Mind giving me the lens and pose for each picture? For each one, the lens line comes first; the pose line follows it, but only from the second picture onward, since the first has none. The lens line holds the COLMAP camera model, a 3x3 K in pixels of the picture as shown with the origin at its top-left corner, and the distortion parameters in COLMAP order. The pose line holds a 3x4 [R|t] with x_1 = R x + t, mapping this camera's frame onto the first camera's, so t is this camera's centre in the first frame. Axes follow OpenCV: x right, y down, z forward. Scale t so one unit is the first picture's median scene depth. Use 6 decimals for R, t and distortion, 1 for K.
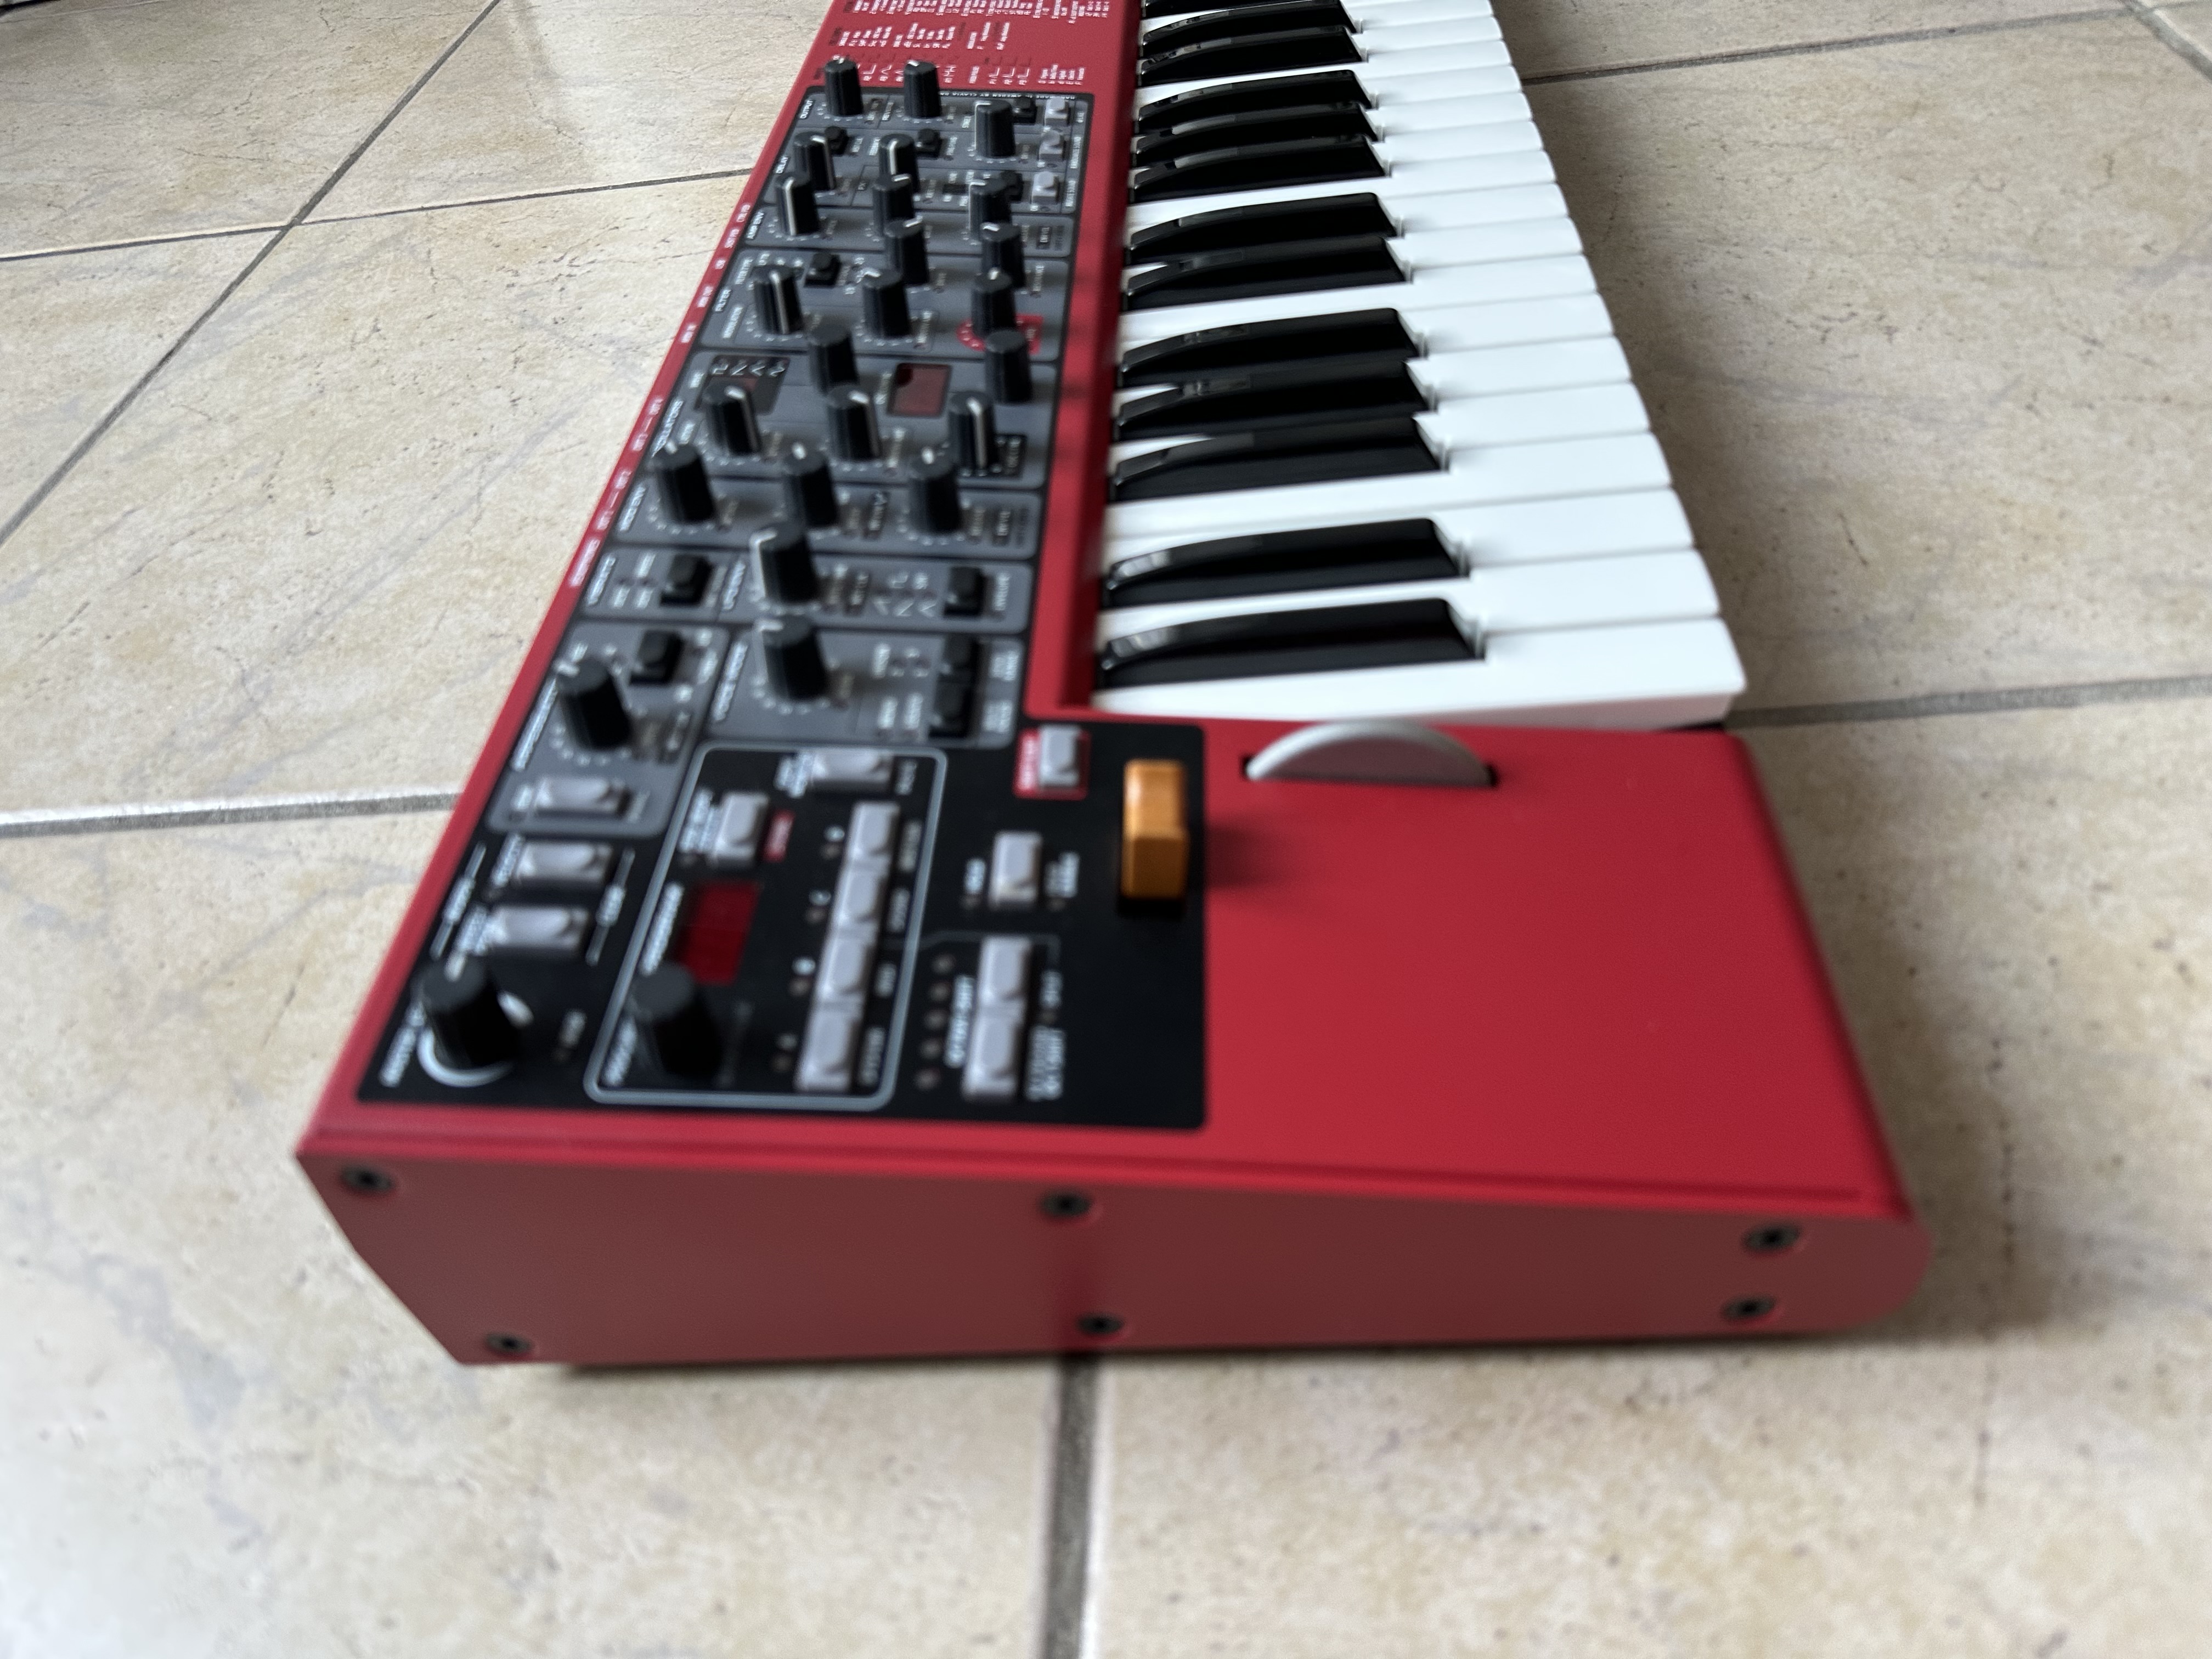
lens RADIAL K [[1594.4, 0, 1104.5], [0, 1594.4, 818.1], [0, 0, 1]] dist [-0.022026, -0.001143]
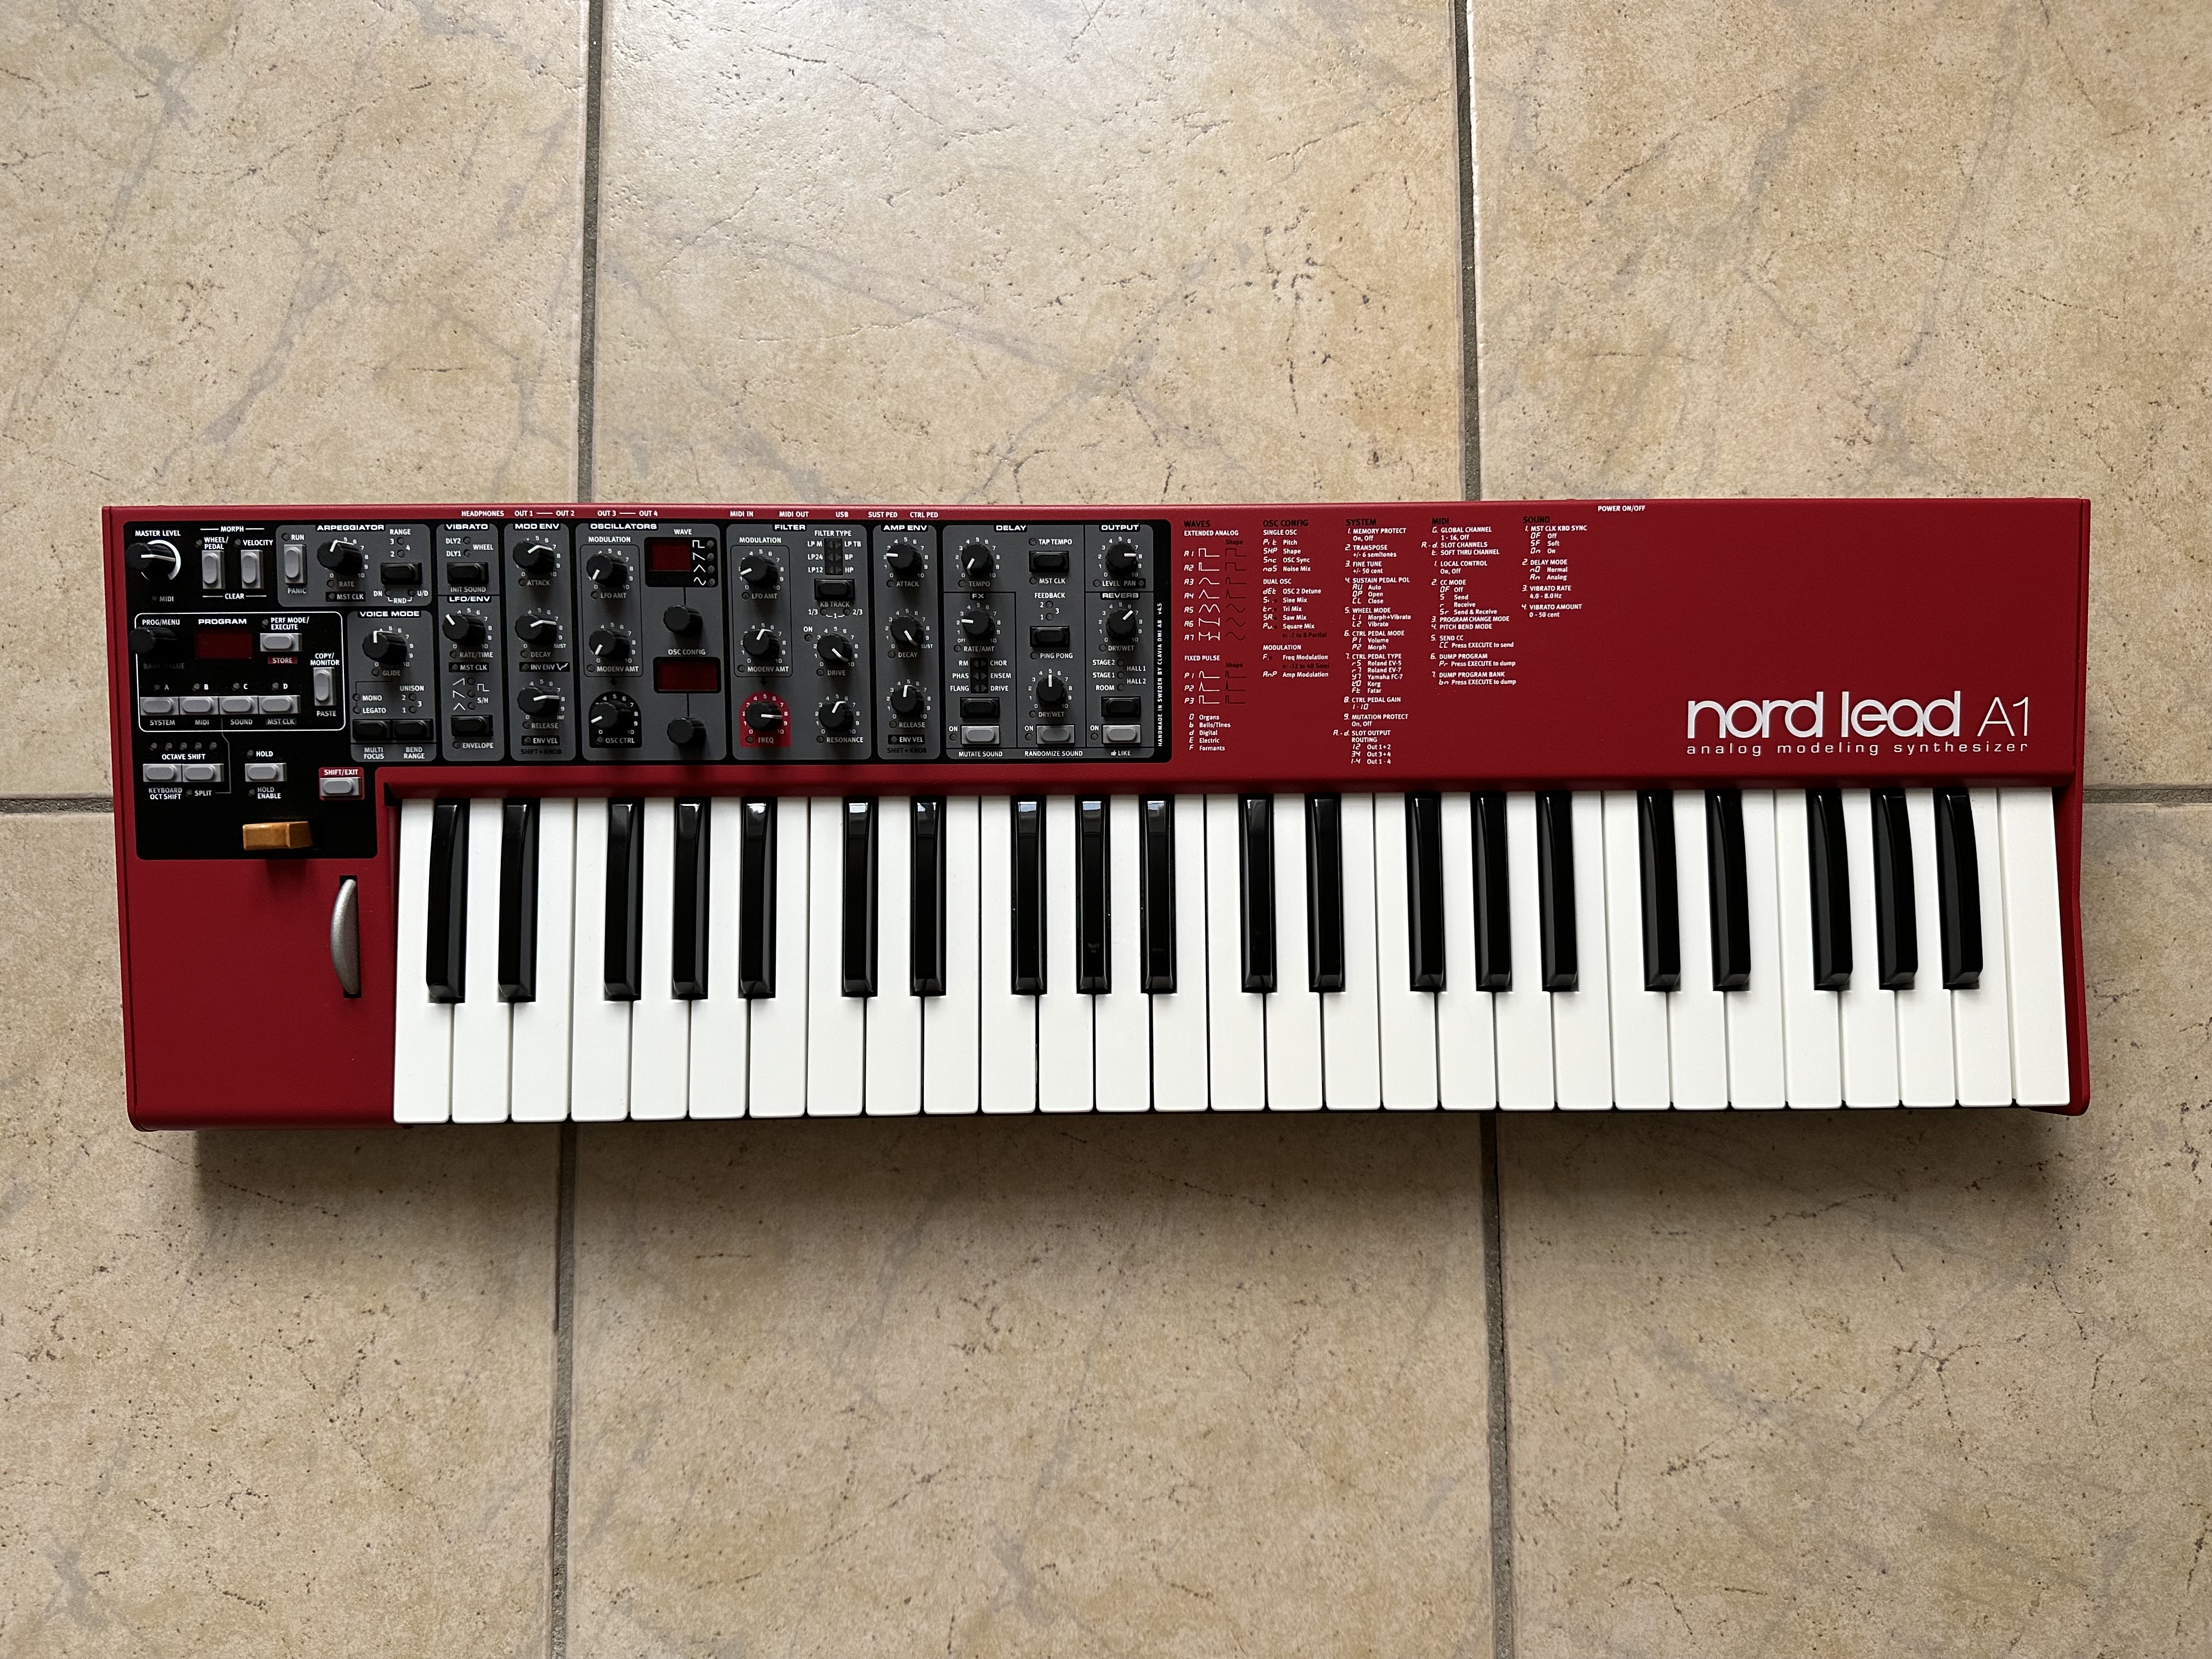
lens RADIAL K [[1594.4, 0, 1116.9], [0, 1594.4, 817.0], [0, 0, 1]] dist [-0.022026, -0.001143]
pose [[0.045232, 0.998275, 0.037430, -0.019243], [-0.728377, 0.007314, 0.685137, -2.104680], [0.683682, -0.058253, 0.727452, 0.172289]]
